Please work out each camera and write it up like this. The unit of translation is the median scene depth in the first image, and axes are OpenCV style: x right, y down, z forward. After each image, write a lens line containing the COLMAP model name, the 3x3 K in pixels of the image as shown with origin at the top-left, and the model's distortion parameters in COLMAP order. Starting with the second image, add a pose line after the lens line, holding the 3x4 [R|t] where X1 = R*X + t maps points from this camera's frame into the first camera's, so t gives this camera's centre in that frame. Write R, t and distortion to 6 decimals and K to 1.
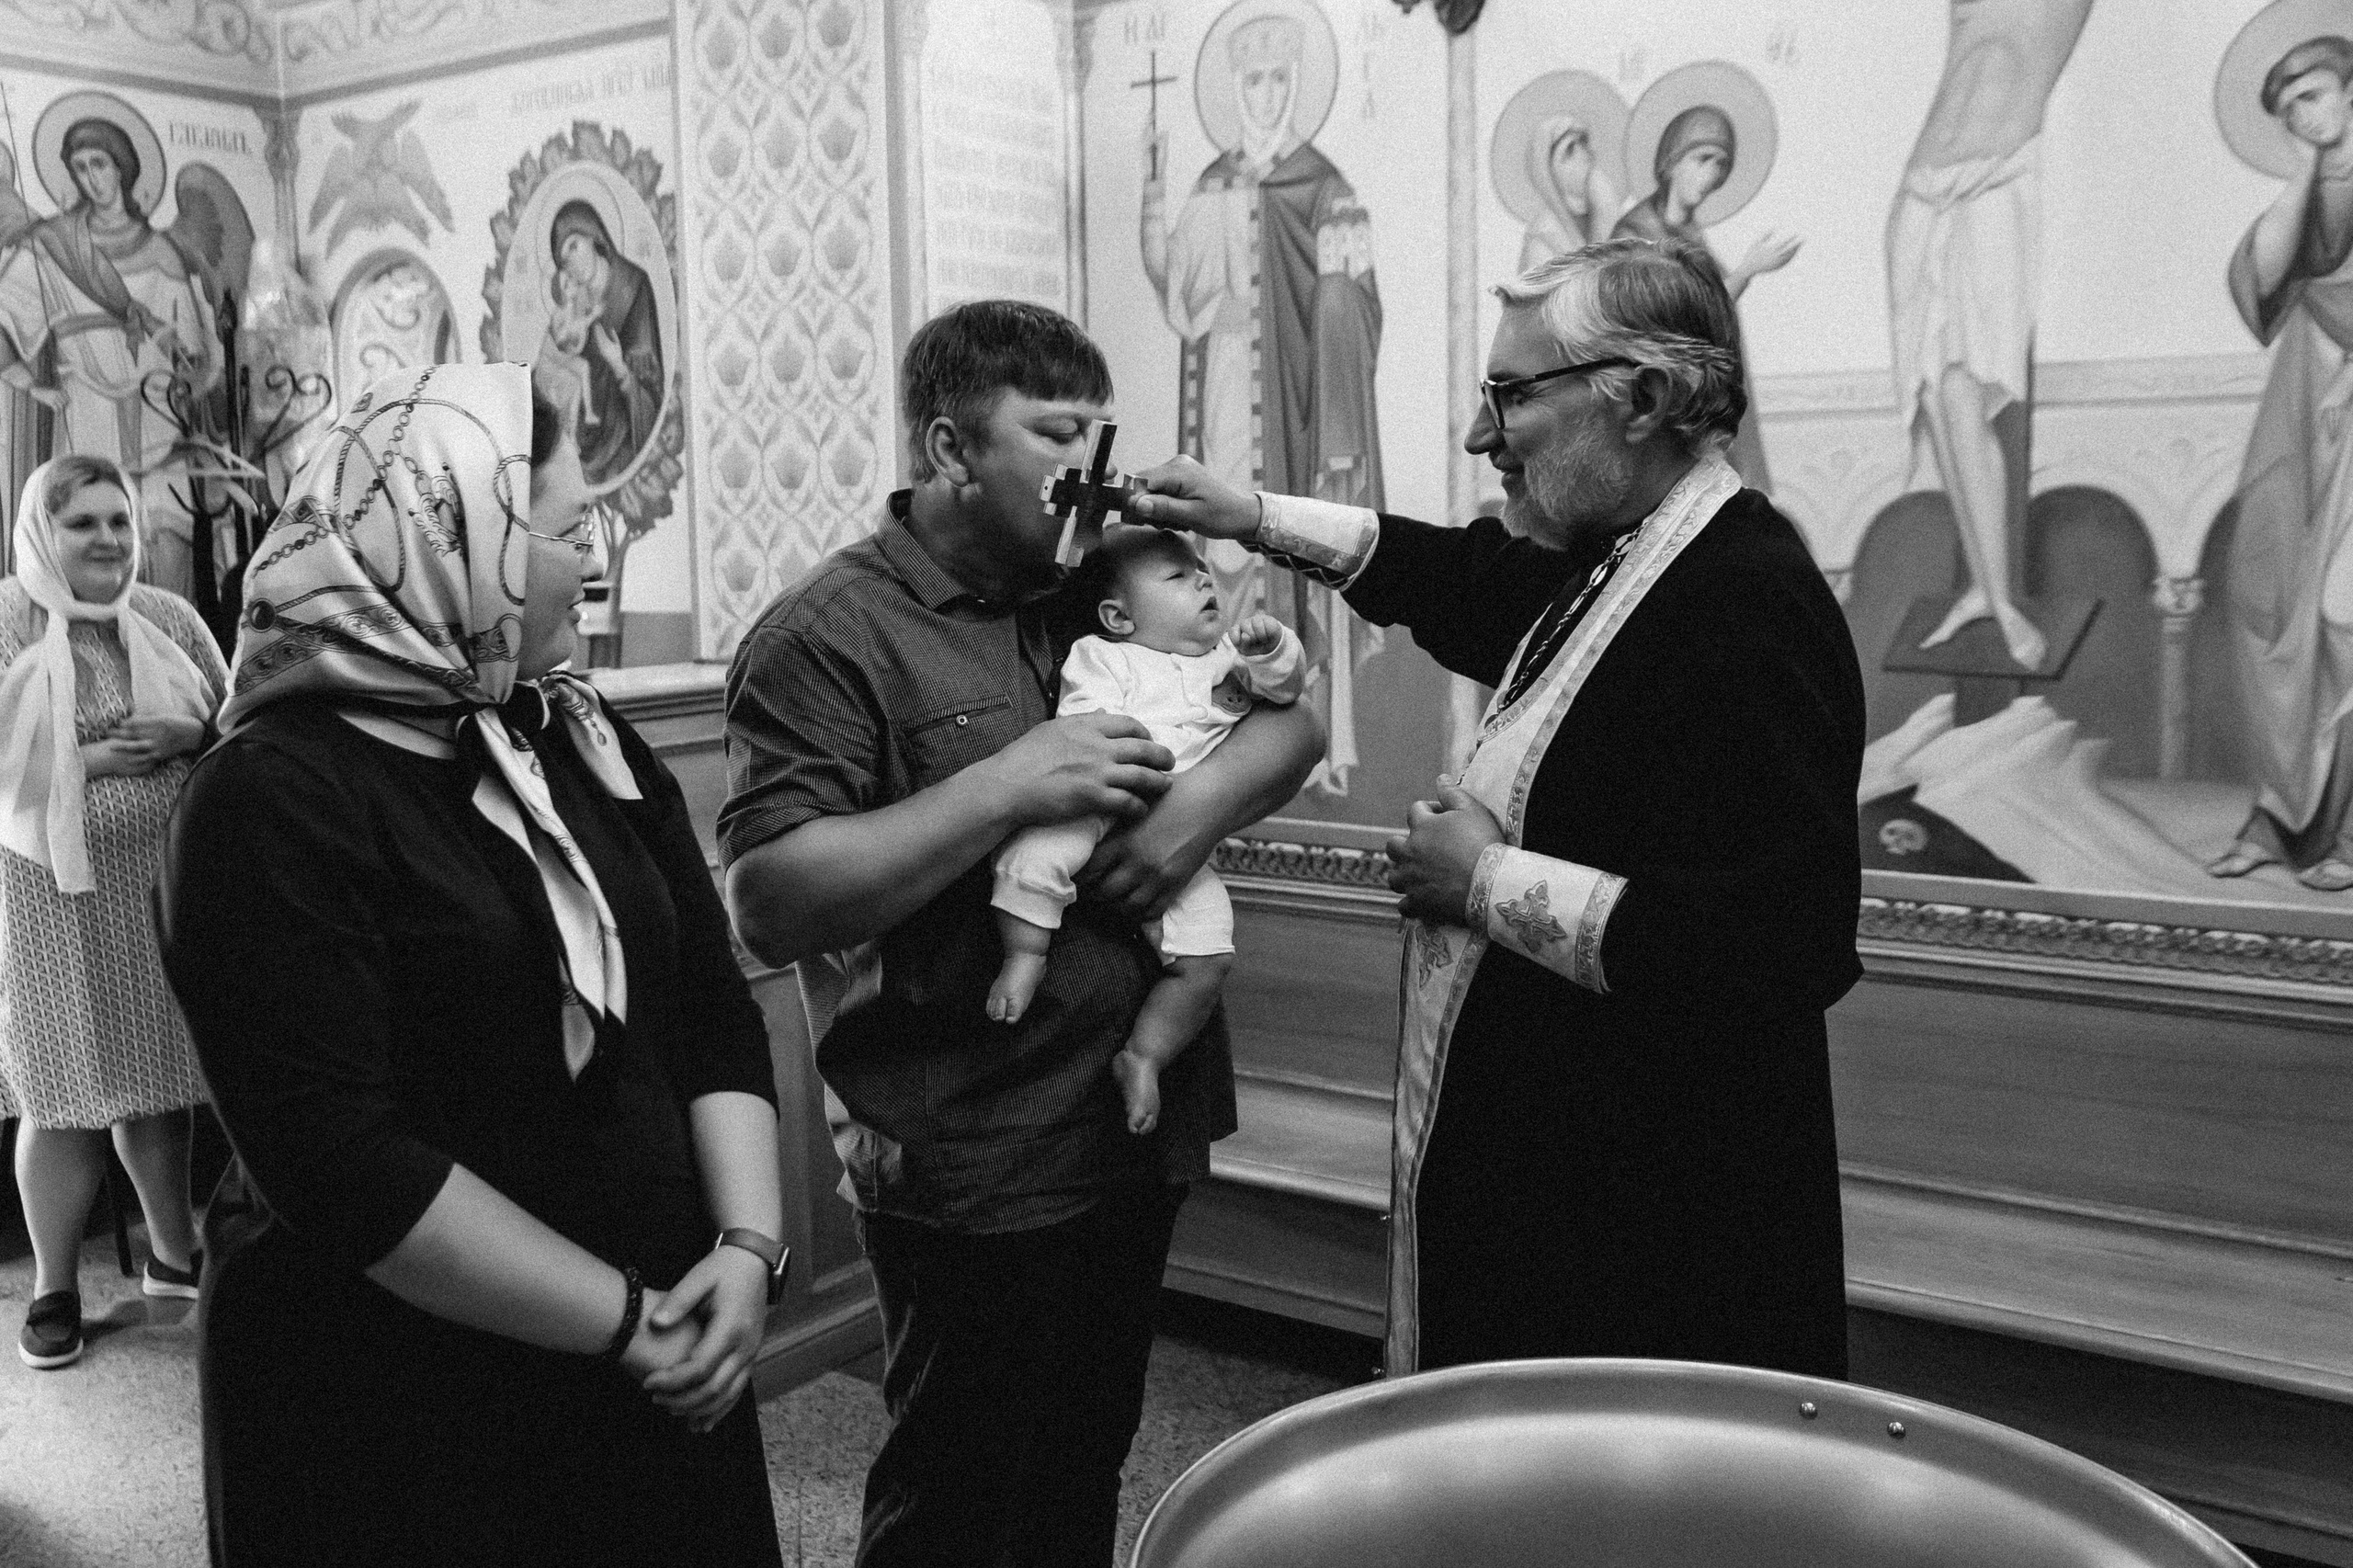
lens RADIAL K [[2197.7, 0, 1140.2], [0, 2197.7, 794.3], [0, 0, 1]] dist [-0.004504, 0.000000]
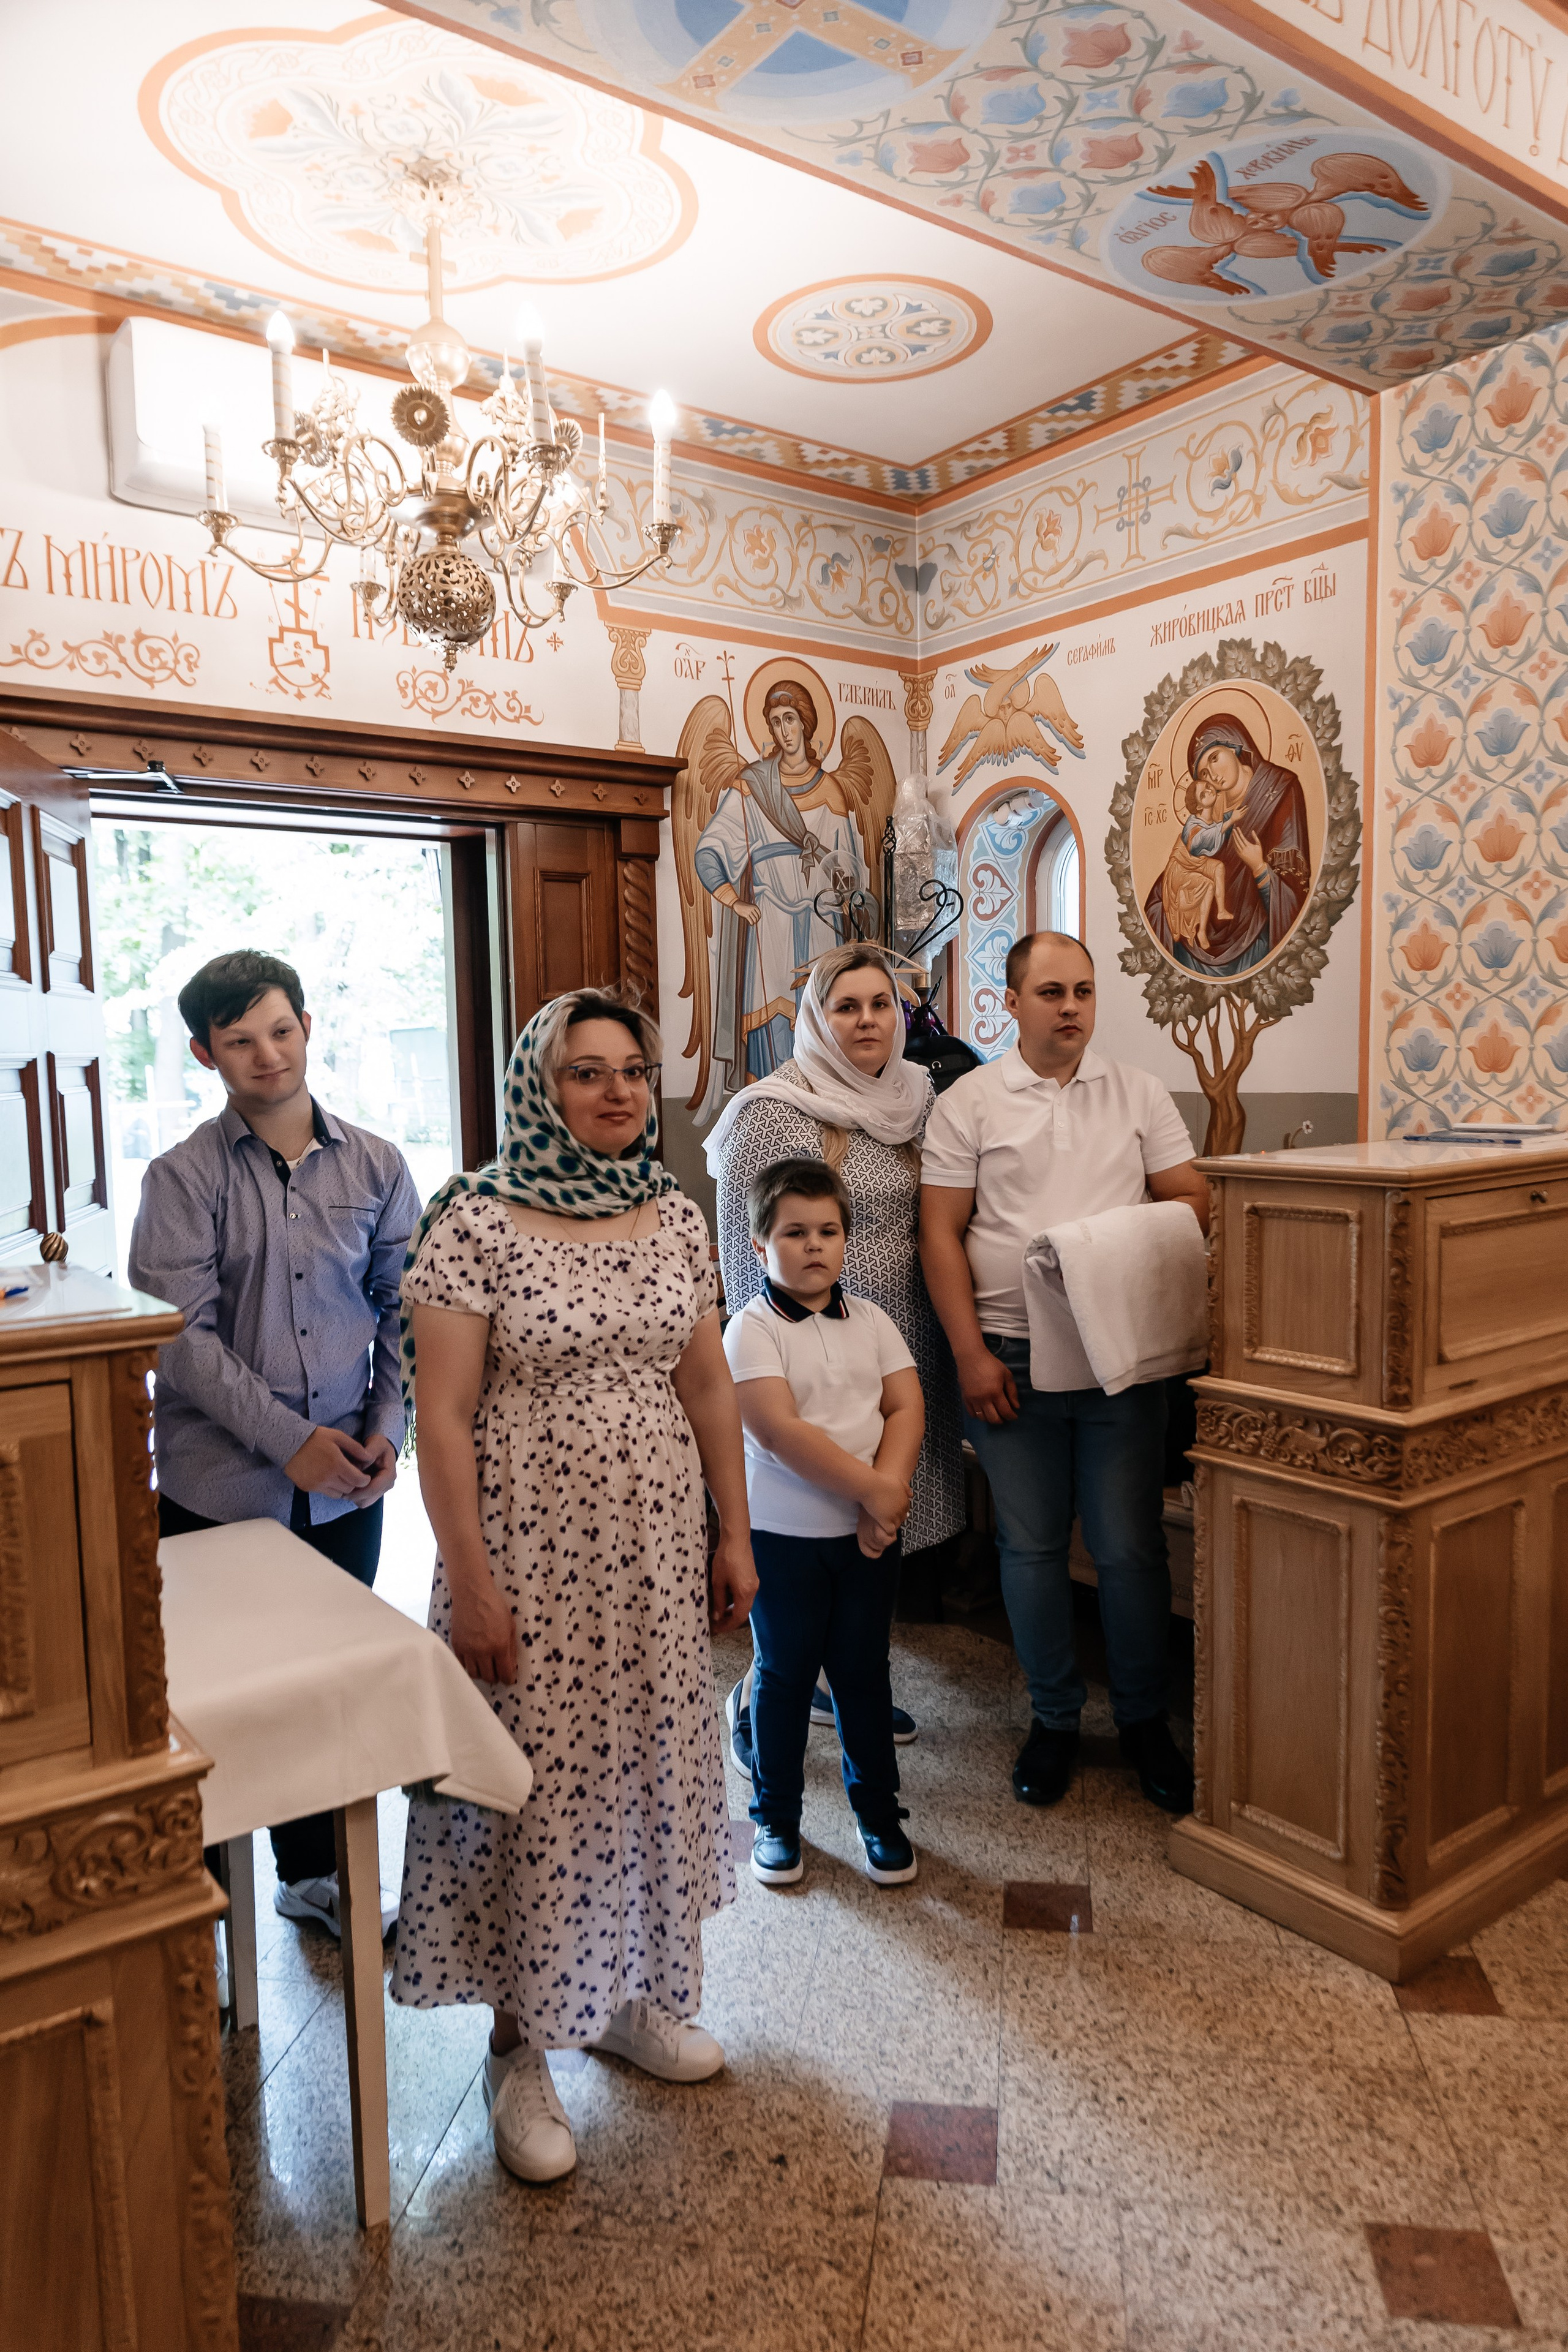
lens RADIAL K [[1554.0, 0, 779.6], [0, 1554.0, 1200.4], [0, 0, 1]] dist [-0.002030, 0.005097]
pose [[0.952169, 0.025472, -0.304509, -0.248029], [-0.032331, 0.999324, -0.017504, -0.010127], [0.303858, 0.026511, 0.952349, 0.227891]]
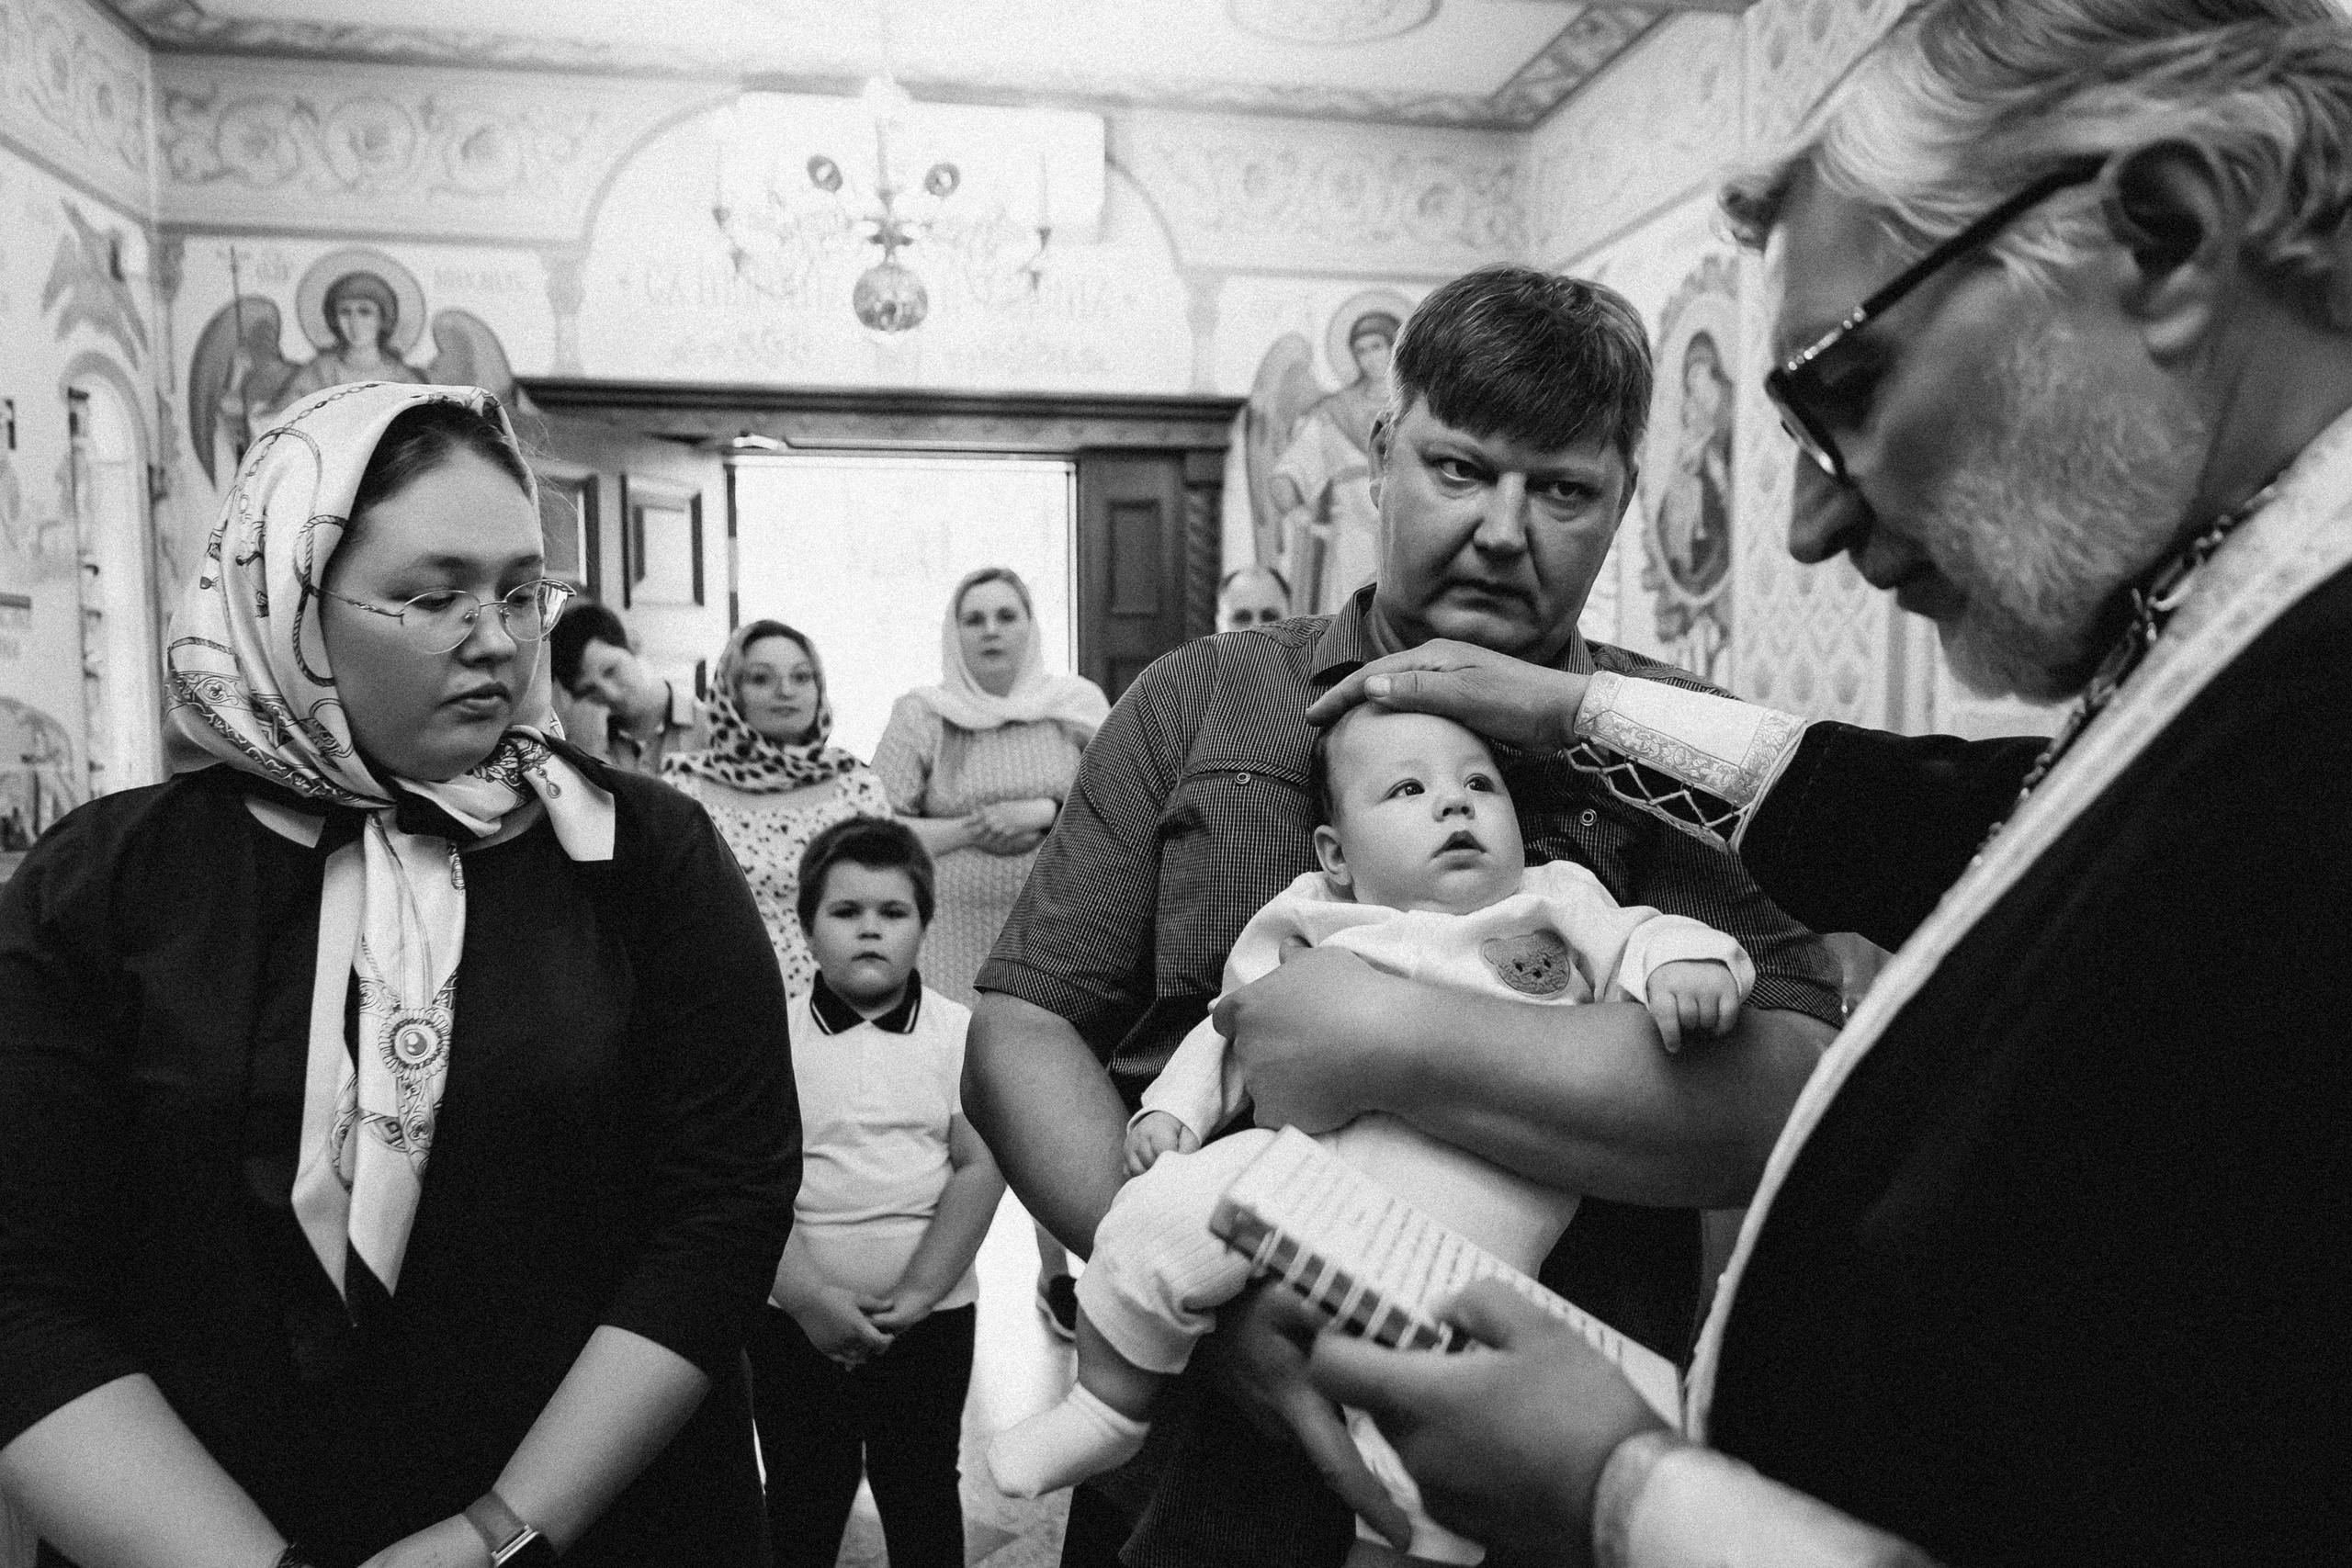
lens RADIAL K [[1673.4, 0, 1240.9], [0, 1673.4, 782.2], [0, 0, 1]] dist [-0.002789, -0.006441]
pose [[0.733749, 0.066537, -0.676155, 0.159178], [-0.093176, 0.995645, -0.003135, -0.031428], [0.673002, 0.065302, 0.736753, 0.294076]]
